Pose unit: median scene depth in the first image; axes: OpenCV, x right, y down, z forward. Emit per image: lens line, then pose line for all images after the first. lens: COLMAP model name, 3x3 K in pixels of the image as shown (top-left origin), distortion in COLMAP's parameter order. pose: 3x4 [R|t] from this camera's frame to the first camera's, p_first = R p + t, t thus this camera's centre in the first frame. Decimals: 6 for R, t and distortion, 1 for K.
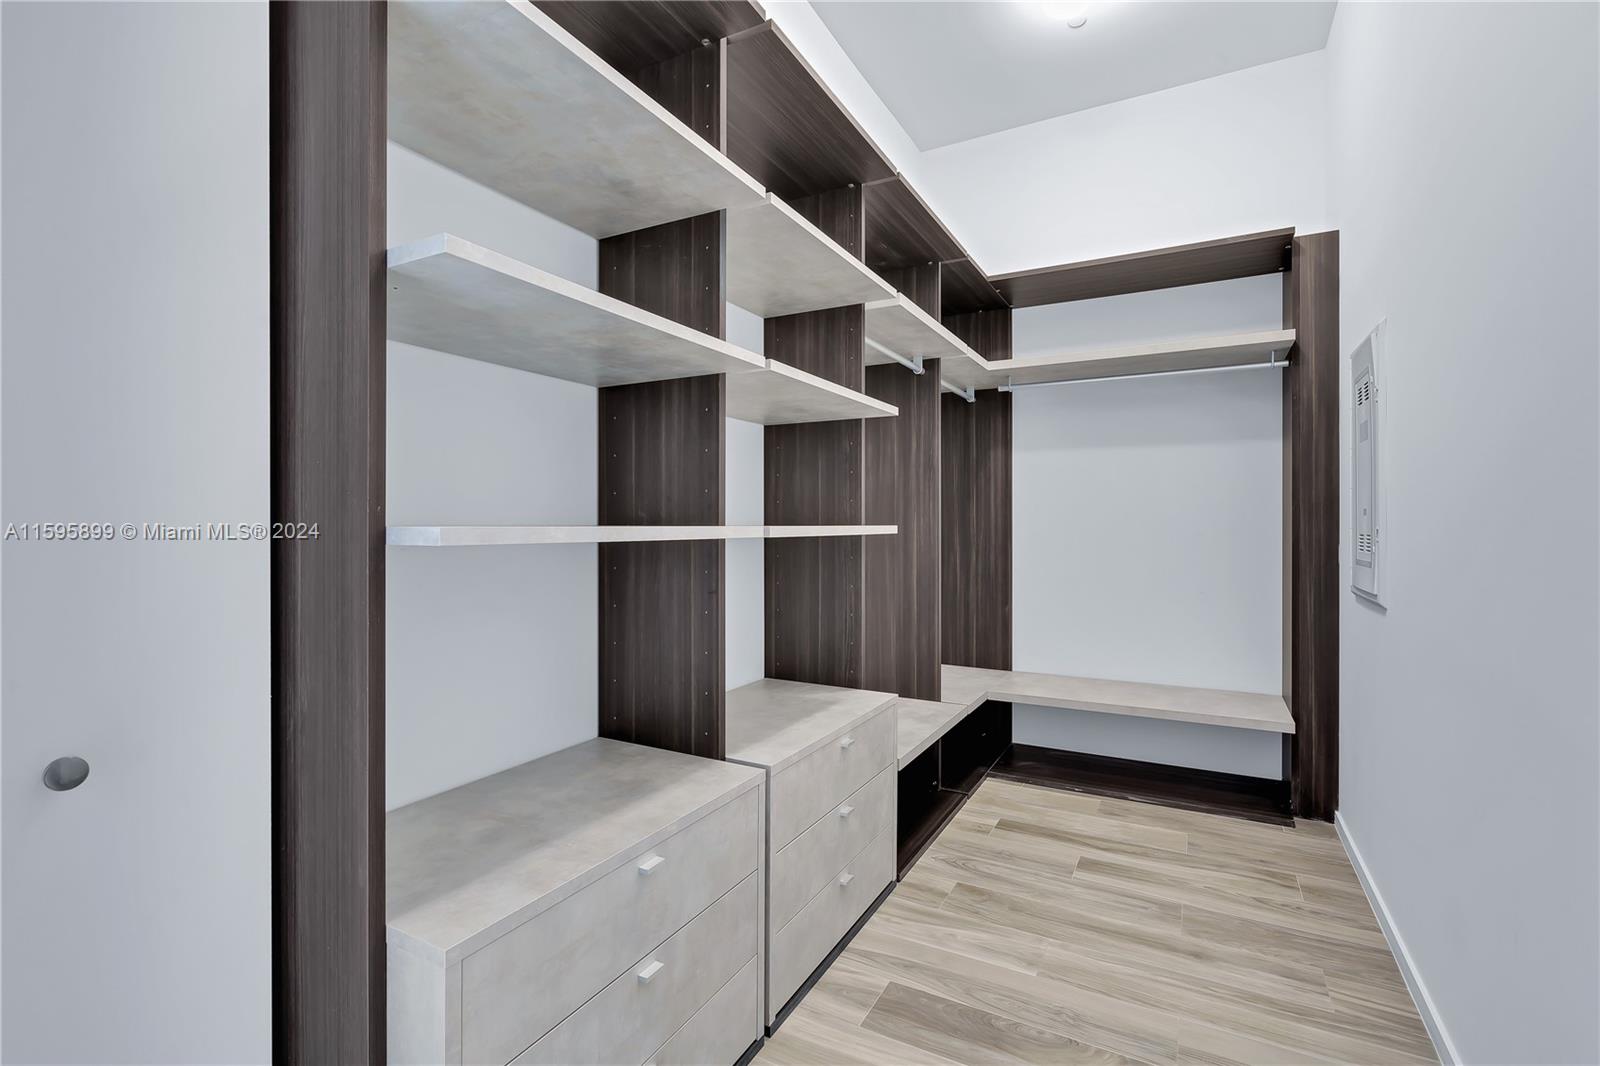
lens RADIAL K [[722.1, 0, 803.7], [0, 722.1, 526.7], [0, 0, 1]] dist [-0.000665, -0.000209]
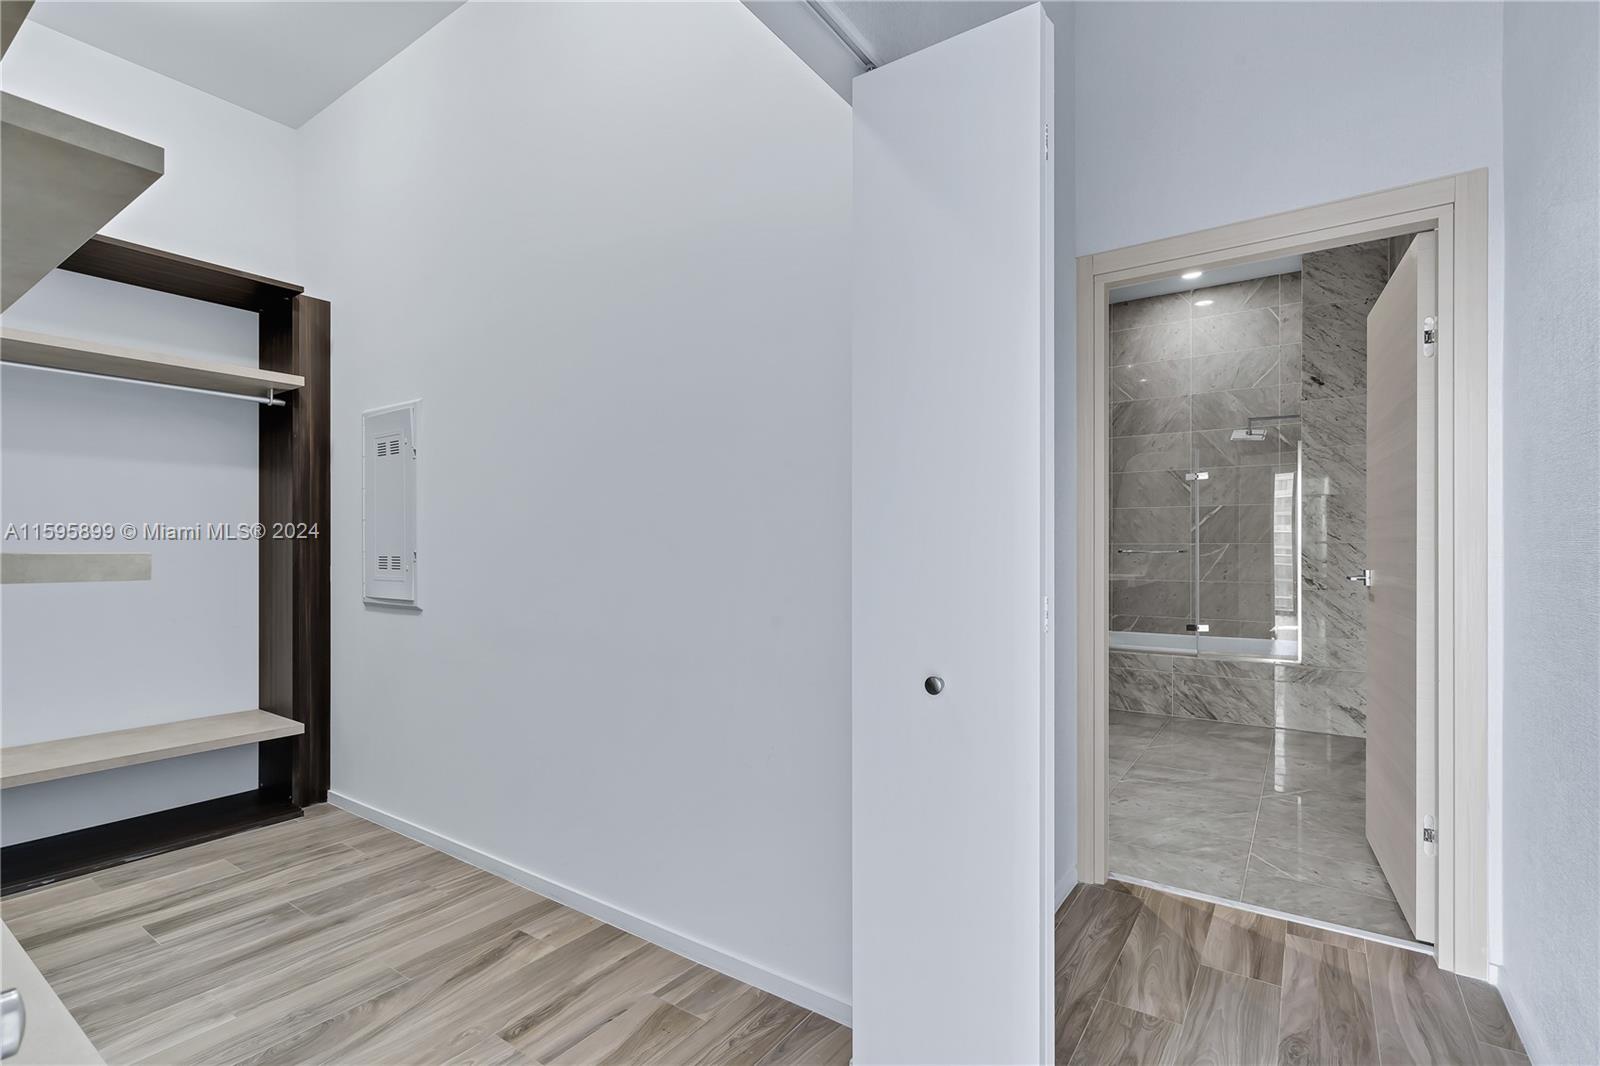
lens RADIAL K [[736.7, 0, 800.7], [0, 736.7, 544.4], [0, 0, 1]] dist [-0.000336, -0.000023]
pose [[0.112016, 0.004830, 0.993695, -0.466828], [0.002864, 0.999982, -0.005183, -0.001764], [-0.993702, 0.003427, 0.112000, 0.112810]]
